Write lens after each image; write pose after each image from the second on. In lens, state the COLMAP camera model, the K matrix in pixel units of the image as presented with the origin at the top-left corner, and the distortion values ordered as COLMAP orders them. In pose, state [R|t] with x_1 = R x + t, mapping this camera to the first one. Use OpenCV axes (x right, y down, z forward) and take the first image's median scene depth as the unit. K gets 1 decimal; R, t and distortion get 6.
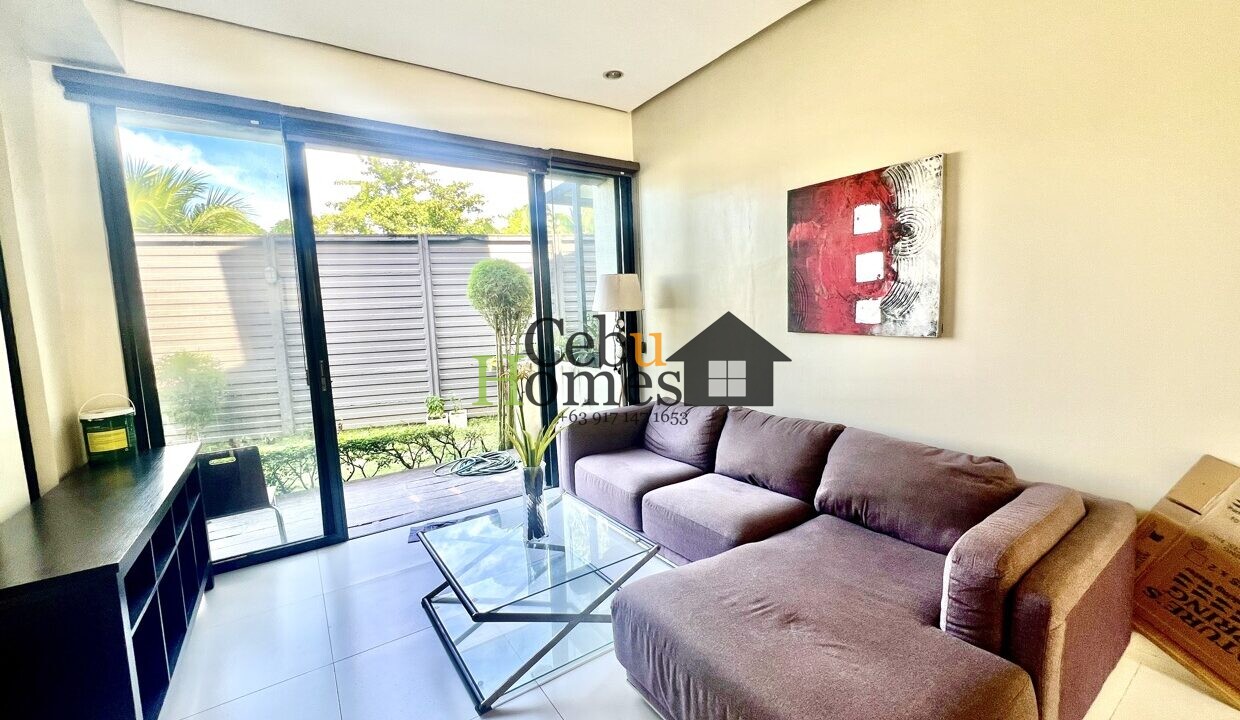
lens RADIAL K [[495.1, 0, 617.7], [0, 495.1, 360.9], [0, 0, 1]] dist [0.000411, 0.000246]
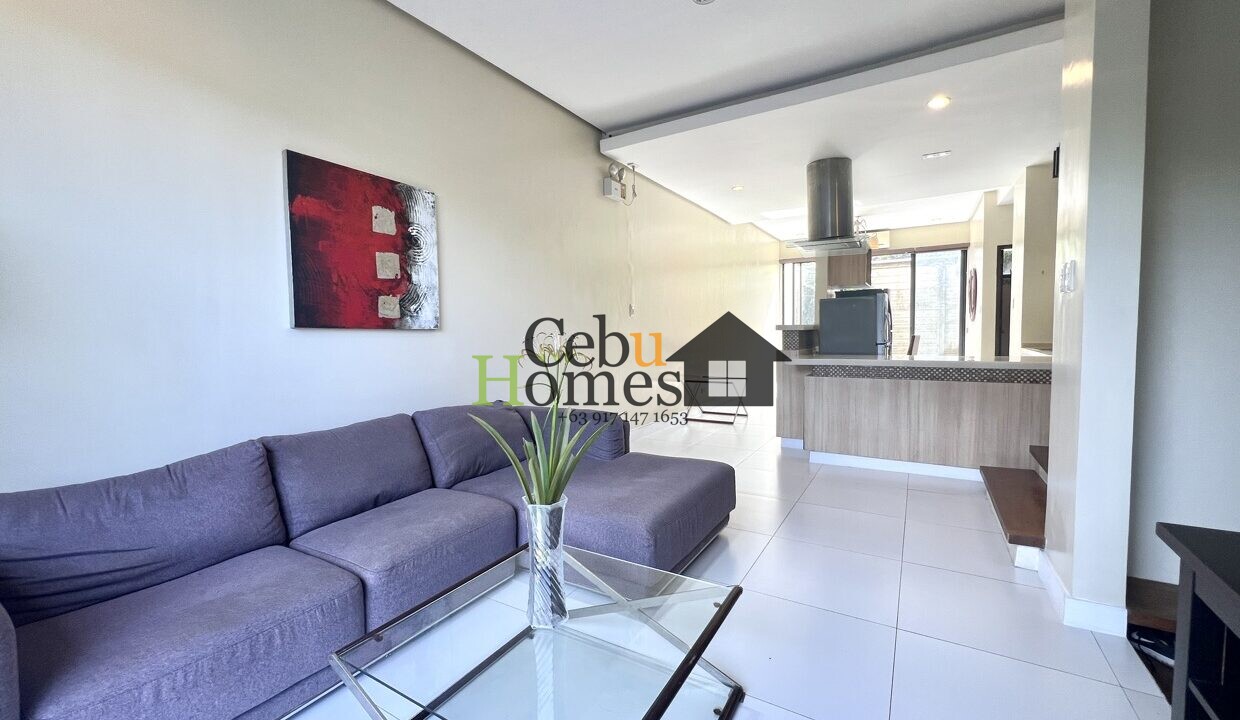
lens RADIAL K [[495.1, 0, 625.2], [0, 495.1, 354.7], [0, 0, 1]] dist [0.000411, 0.000246]
pose [[-0.416361, 0.002114, 0.909197, -0.677254], [0.127872, 0.990194, 0.056256, 0.008210], [-0.900162, 0.139684, -0.412548, 0.987539]]
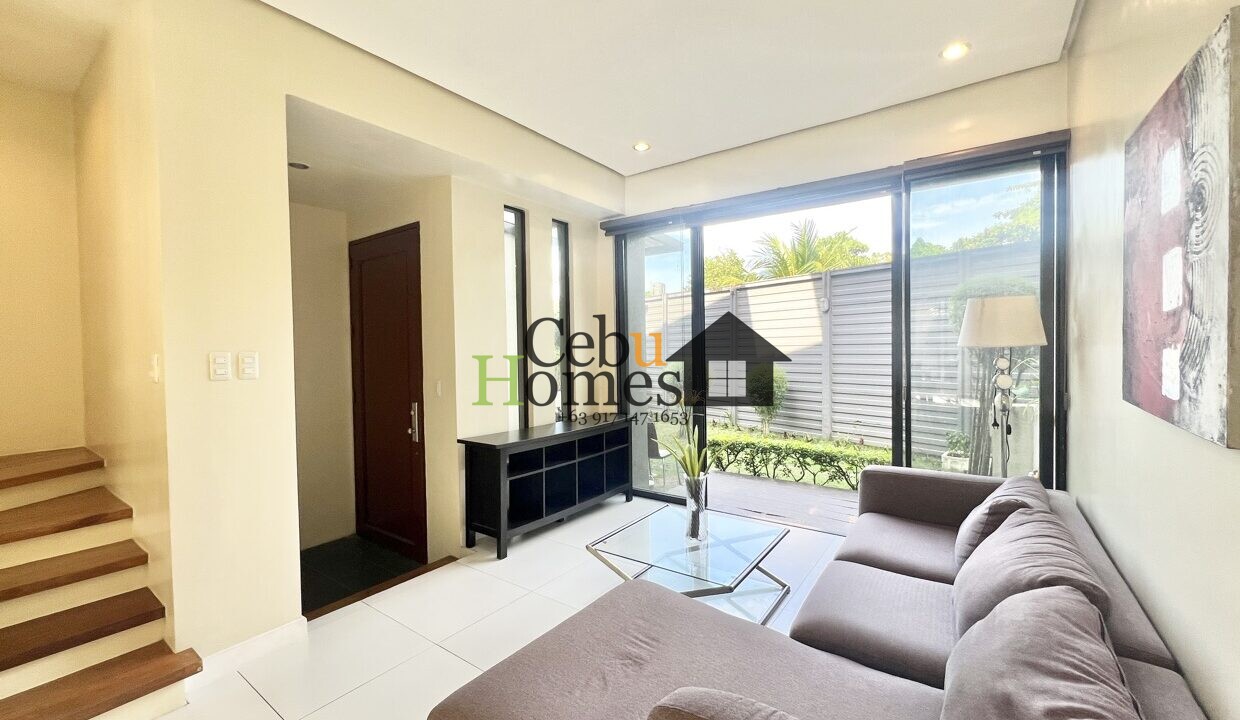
lens RADIAL K [[495.1, 0, 623.0], [0, 495.1, 357.2], [0, 0, 1]] dist [0.000411, 0.000246]
pose [[0.350971, 0.054175, -0.934818, 0.755879], [-0.092197, 0.995473, 0.023075, -0.076562], [0.931836, 0.078089, 0.354377, 0.343210]]
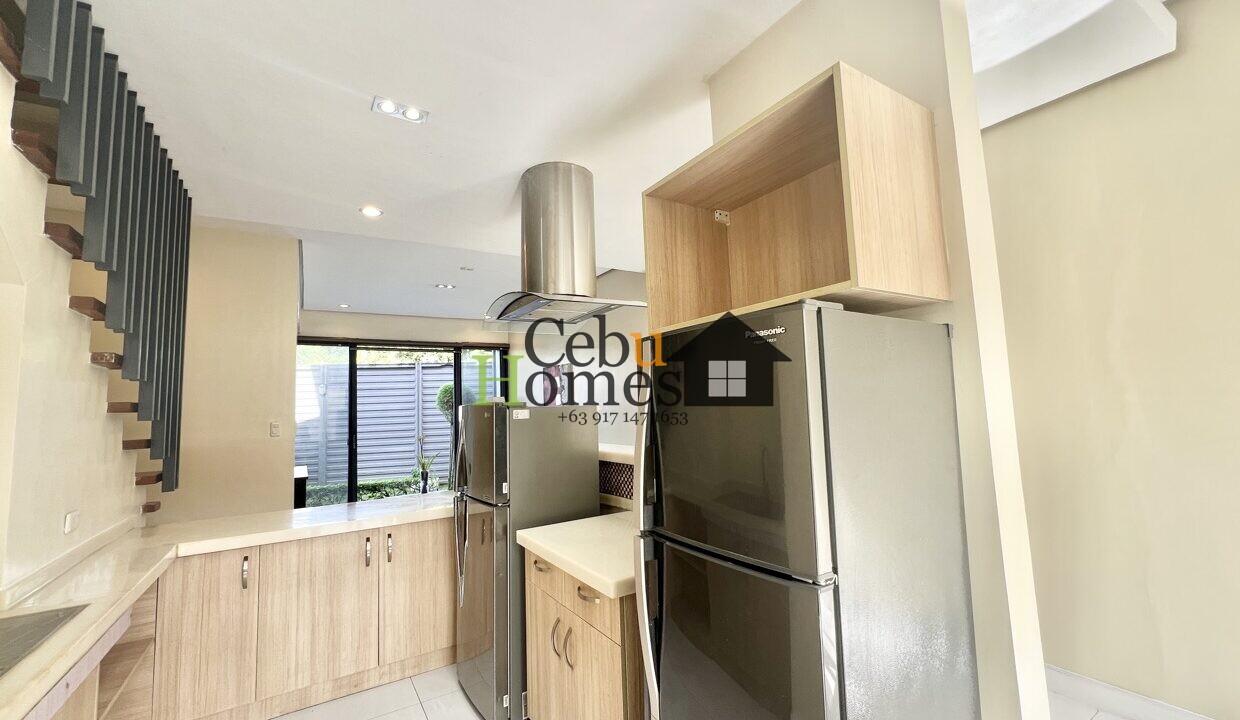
lens RADIAL K [[497.7, 0, 612.9], [0, 497.7, 357.5], [0, 0, 1]] dist [-0.010597, -0.000135]
pose [[0.999025, -0.002256, -0.044099, 0.909929], [-0.006535, 0.980142, -0.198191, 0.119634], [0.043670, 0.198286, 0.979171, -1.641896]]
